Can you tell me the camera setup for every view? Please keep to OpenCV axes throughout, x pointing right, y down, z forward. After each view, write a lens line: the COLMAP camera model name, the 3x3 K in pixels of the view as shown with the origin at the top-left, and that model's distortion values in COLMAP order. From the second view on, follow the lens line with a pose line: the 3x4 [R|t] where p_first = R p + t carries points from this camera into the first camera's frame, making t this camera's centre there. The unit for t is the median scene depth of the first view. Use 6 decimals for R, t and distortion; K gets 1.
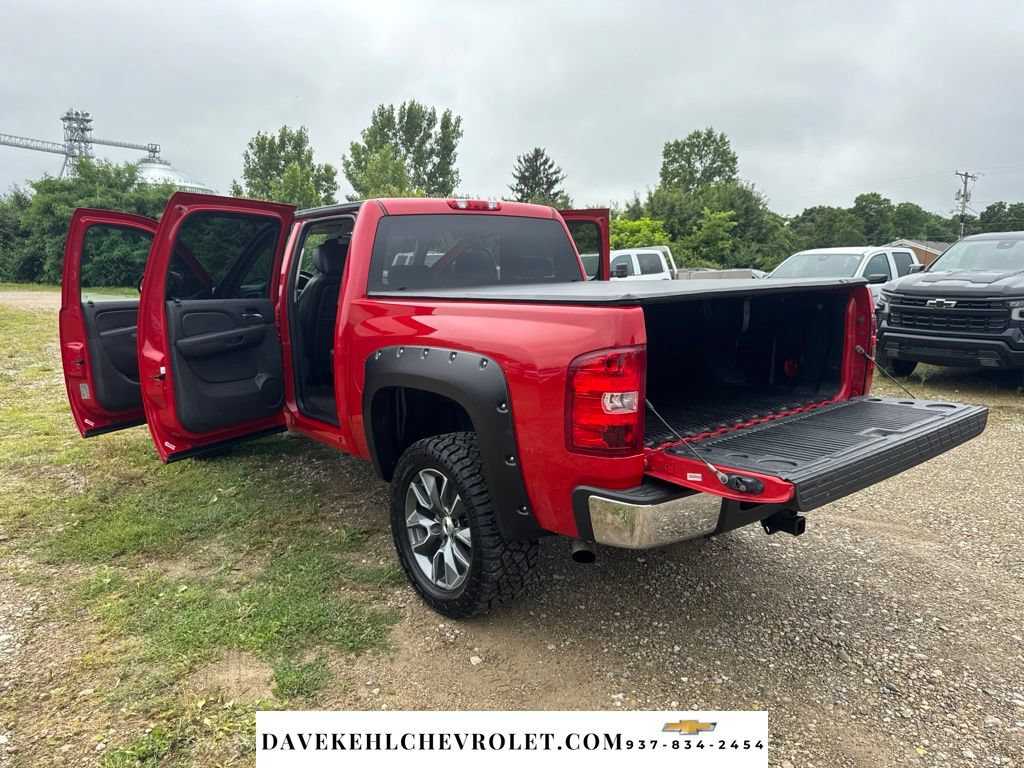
lens RADIAL K [[728.0, 0, 508.0], [0, 728.0, 376.0], [0, 0, 1]] dist [0.027610, -0.031716]
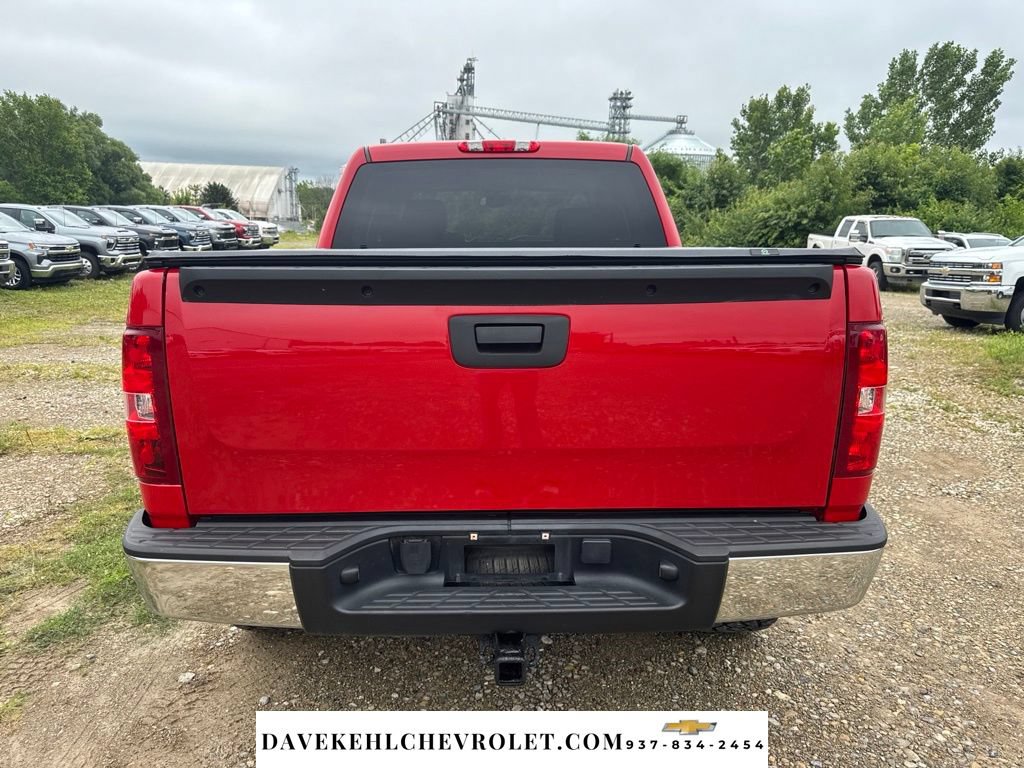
lens RADIAL K [[728.0, 0, 513.0], [0, 728.0, 381.2], [0, 0, 1]] dist [0.027610, -0.031716]
pose [[0.788452, 0.140874, -0.598747, 0.358699], [-0.110661, 0.990024, 0.087212, -0.038101], [0.605060, -0.002504, 0.796176, 0.276349]]
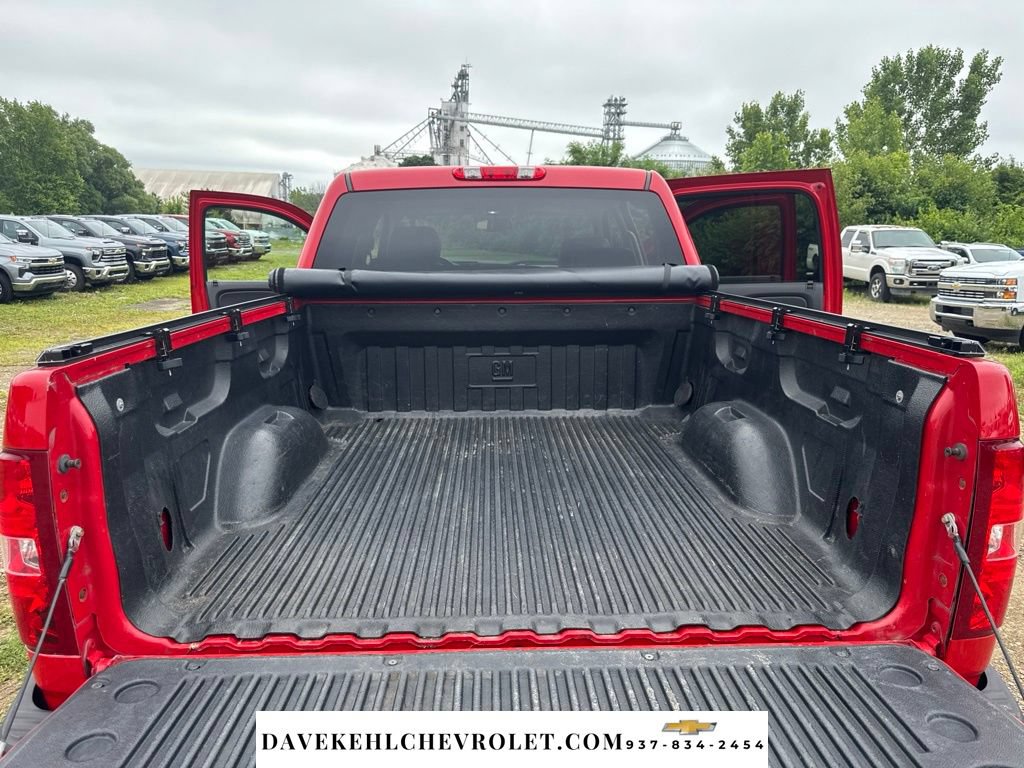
lens RADIAL K [[728.0, 0, 514.3], [0, 728.0, 380.6], [0, 0, 1]] dist [0.027610, -0.031716]
pose [[0.793948, 0.133623, -0.593120, 0.305320], [-0.108380, 0.991030, 0.078190, -0.069075], [0.598247, 0.002203, 0.801309, 0.331287]]
